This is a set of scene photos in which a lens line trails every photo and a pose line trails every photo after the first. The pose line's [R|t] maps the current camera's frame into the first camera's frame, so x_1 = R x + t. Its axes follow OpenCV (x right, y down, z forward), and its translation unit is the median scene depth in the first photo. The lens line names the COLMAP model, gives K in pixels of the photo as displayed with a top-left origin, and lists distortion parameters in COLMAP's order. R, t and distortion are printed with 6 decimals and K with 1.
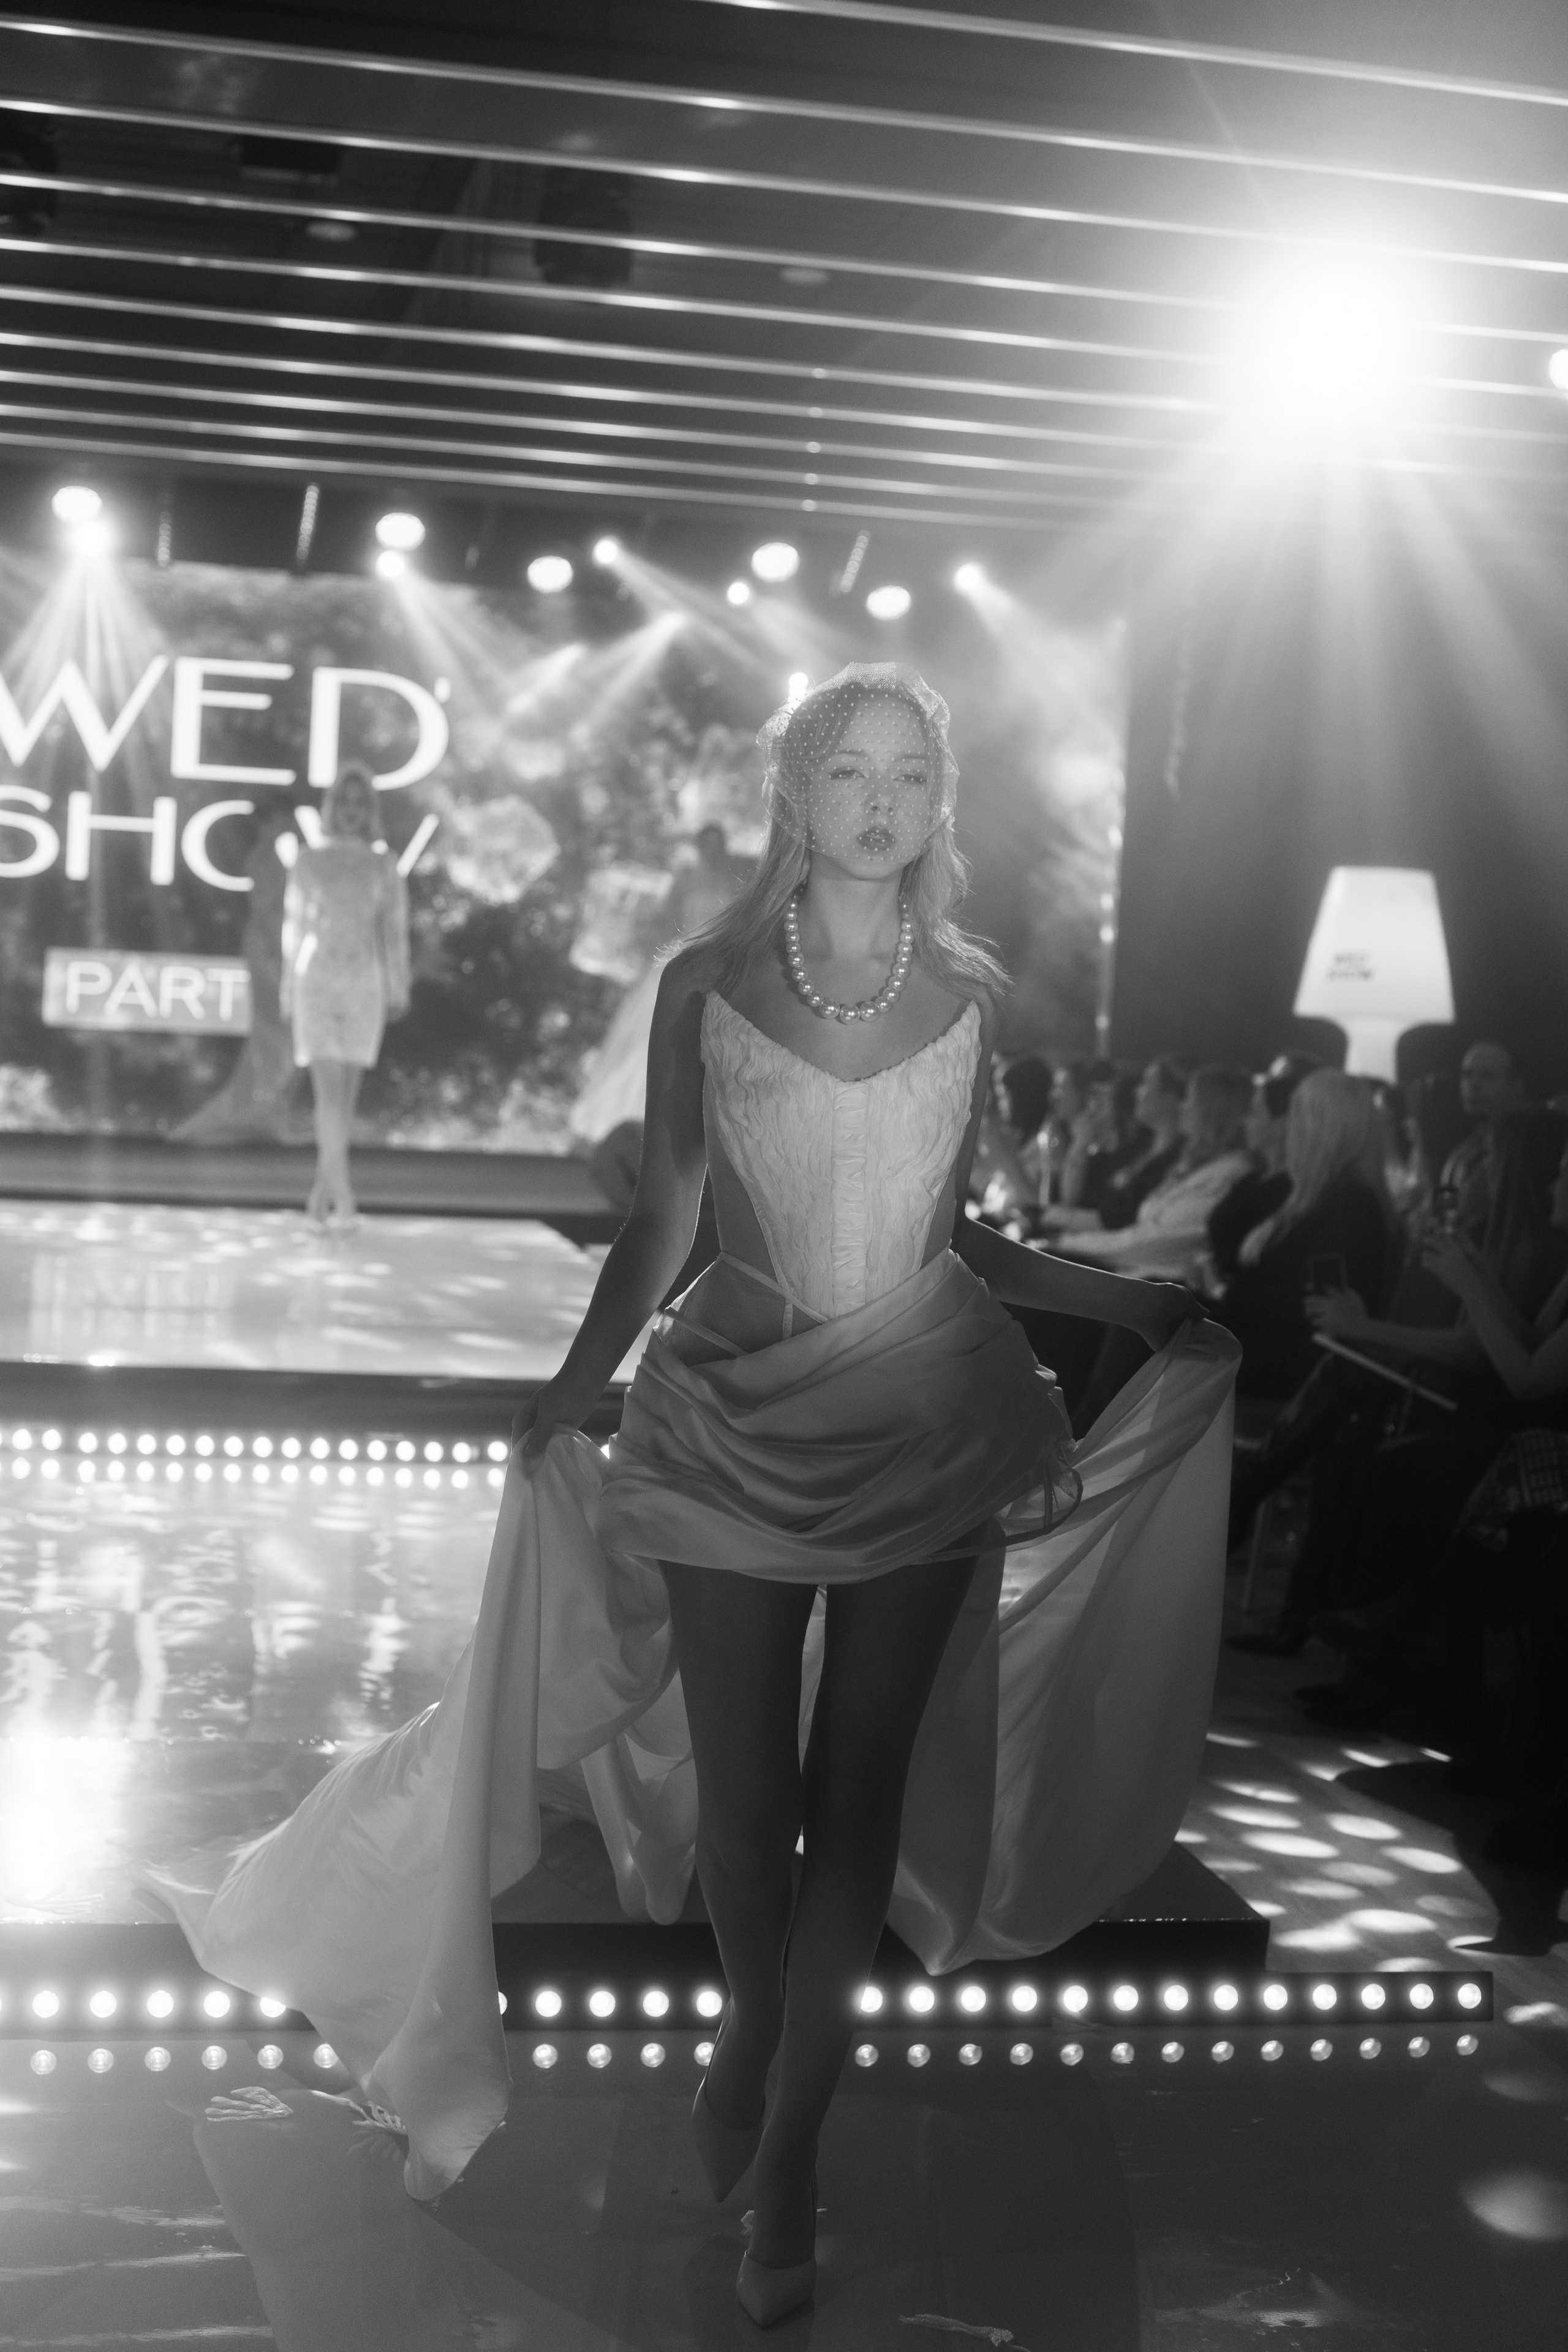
lens RADIAL K [[3053.6, 0, 784.0], [0, 3053.6, 1176.0], [0, 0, 1]] dist [0.125462, -0.022894]
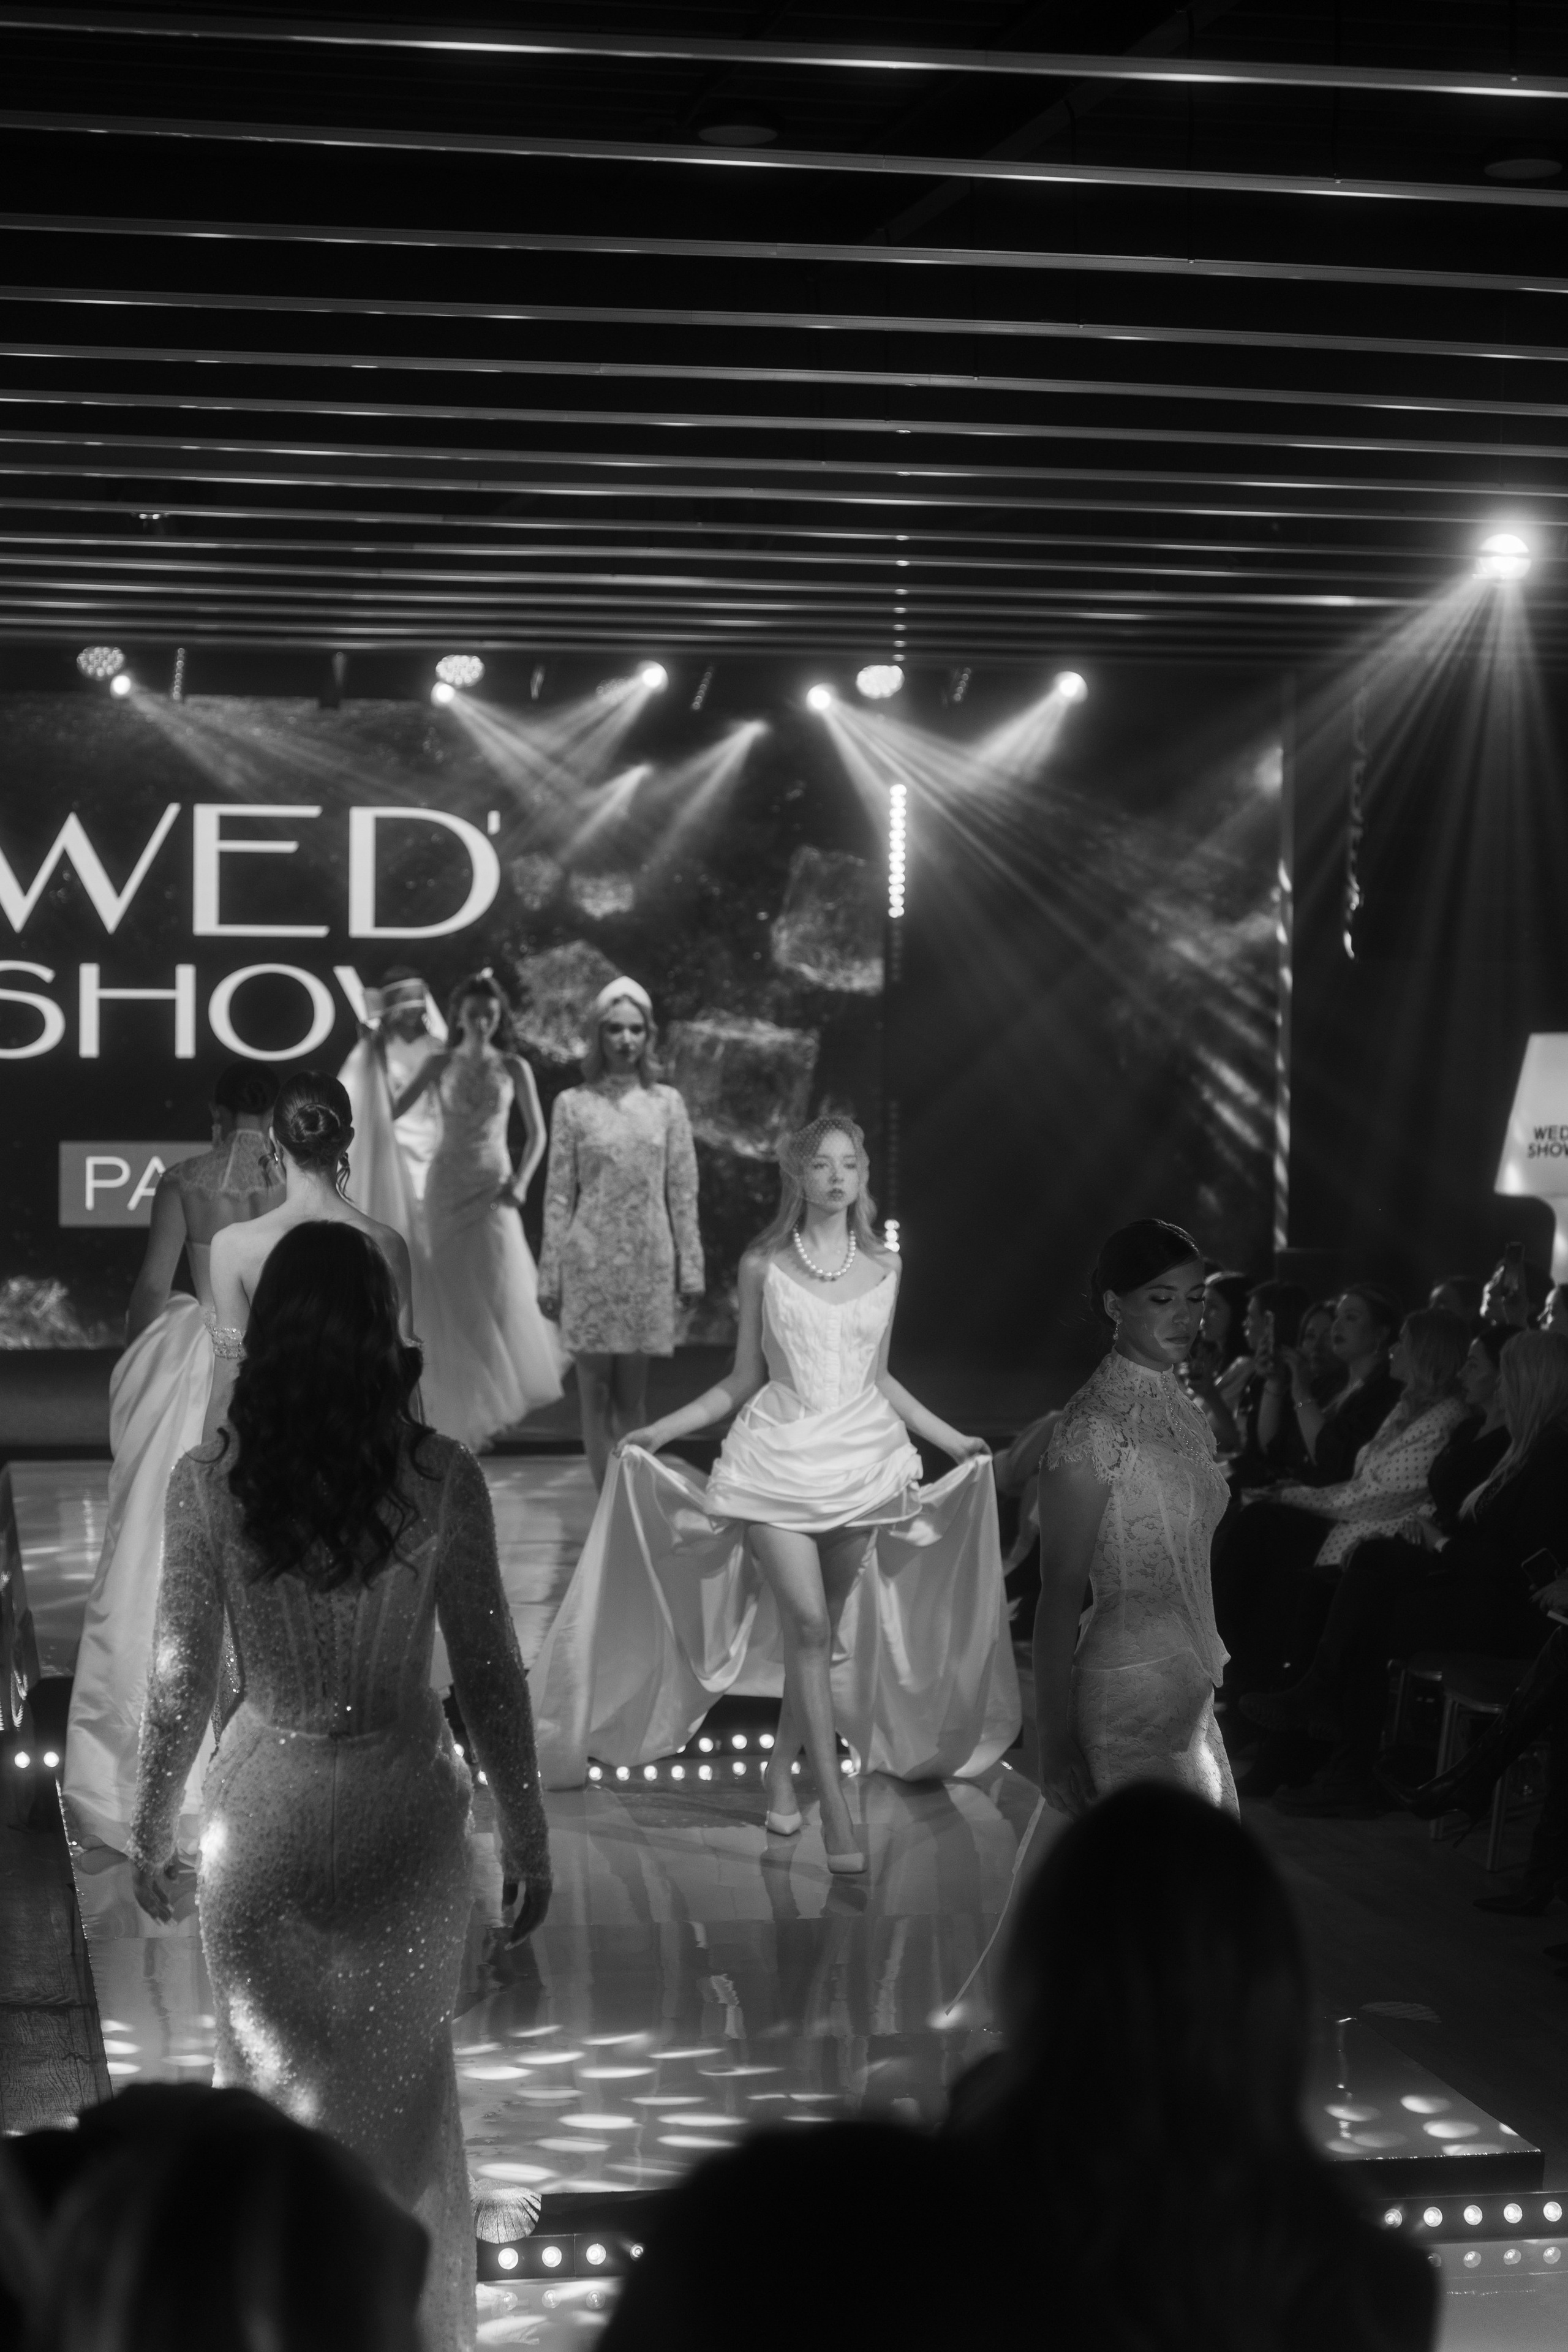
lens RADIAL K [[4337.3, 0, 732.1], [0, 4337.3, 1176.3], [0, 0, 1]] dist [0.000042, 0.212649]
pose [[0.999002, -0.044658, -0.000266, -0.082093], [0.044657, 0.998992, -0.004525, -0.085013], [0.000468, 0.004509, 0.999990, -0.403811]]
